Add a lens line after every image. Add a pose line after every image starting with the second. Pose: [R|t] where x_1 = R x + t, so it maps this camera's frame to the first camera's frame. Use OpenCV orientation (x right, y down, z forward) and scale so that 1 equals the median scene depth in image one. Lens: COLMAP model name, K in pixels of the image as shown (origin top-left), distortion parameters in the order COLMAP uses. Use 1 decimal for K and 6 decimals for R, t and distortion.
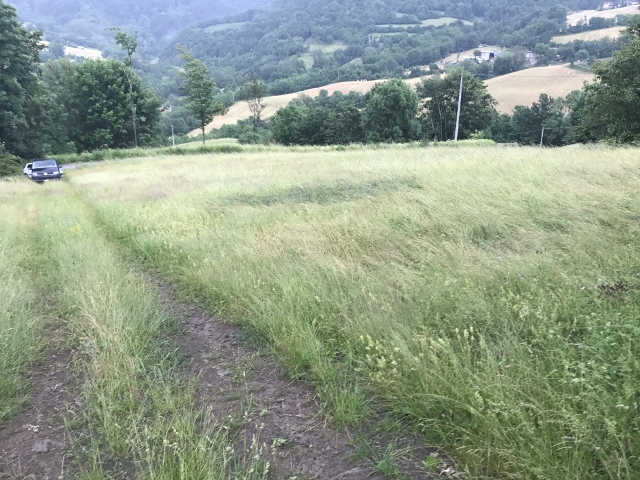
lens RADIAL K [[520.7, 0, 316.5], [0, 520.7, 231.9], [0, 0, 1]] dist [0.022454, -0.029188]
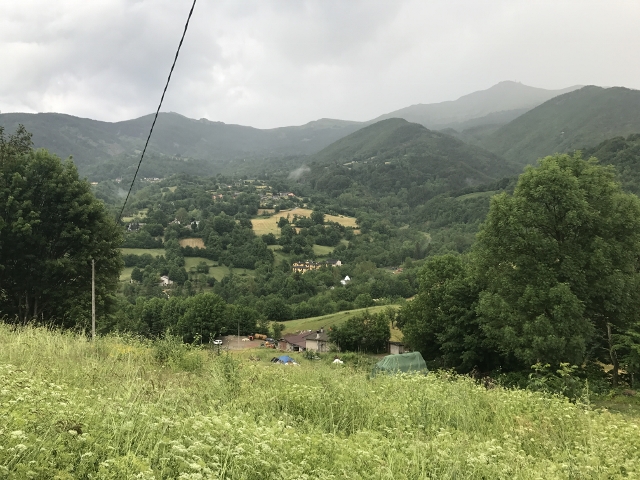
lens RADIAL K [[520.7, 0, 320.7], [0, 520.7, 237.1], [0, 0, 1]] dist [0.022454, -0.029188]
pose [[0.889494, 0.007081, -0.456892, 0.254539], [-0.144001, 0.953276, -0.265572, -0.181884], [0.433664, 0.302017, 0.848953, 0.967889]]
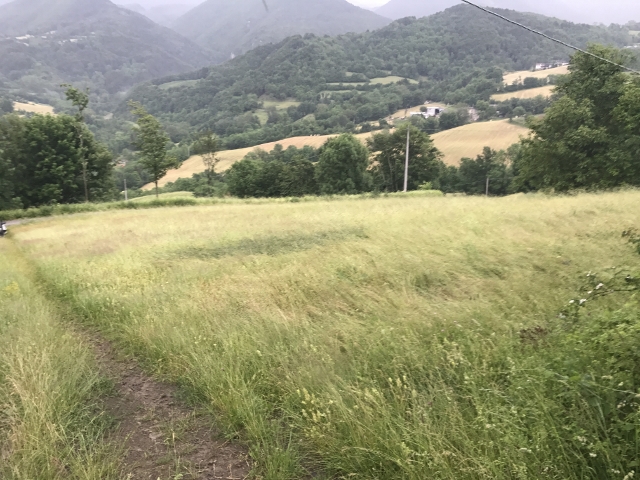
lens RADIAL K [[520.7, 0, 315.9], [0, 520.7, 229.0], [0, 0, 1]] dist [0.022454, -0.029188]
pose [[0.996439, -0.017379, 0.082507, 0.004006], [0.025850, 0.994372, -0.102743, 0.000115], [-0.080257, 0.104510, 0.991280, -0.000466]]
